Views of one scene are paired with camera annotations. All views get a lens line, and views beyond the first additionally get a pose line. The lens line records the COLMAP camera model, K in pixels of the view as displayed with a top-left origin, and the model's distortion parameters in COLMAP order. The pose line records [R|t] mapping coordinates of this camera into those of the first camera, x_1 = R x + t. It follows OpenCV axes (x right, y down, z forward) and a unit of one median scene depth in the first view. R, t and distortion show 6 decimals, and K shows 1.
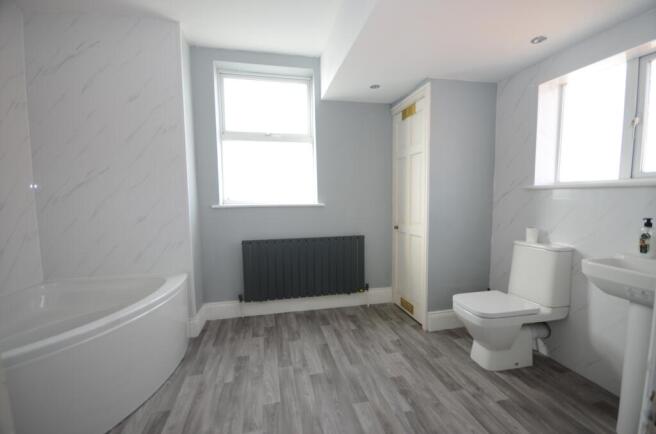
lens RADIAL K [[286.8, 0, 326.7], [0, 286.8, 217.5], [0, 0, 1]] dist [-0.008254, -0.005119]
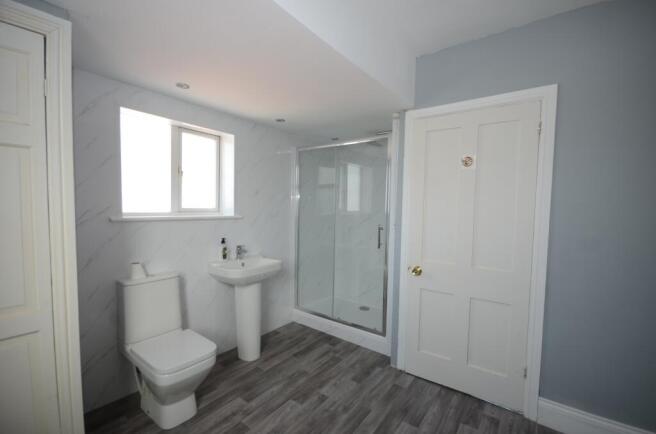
lens RADIAL K [[245.6, 0, 327.0], [0, 245.6, 222.7], [0, 0, 1]] dist [-0.002001, -0.000129]
pose [[-0.616171, -0.040779, 0.786556, -0.473934], [0.045865, 0.995106, 0.087521, -0.222265], [-0.786276, 0.090003, -0.611285, 1.614756]]
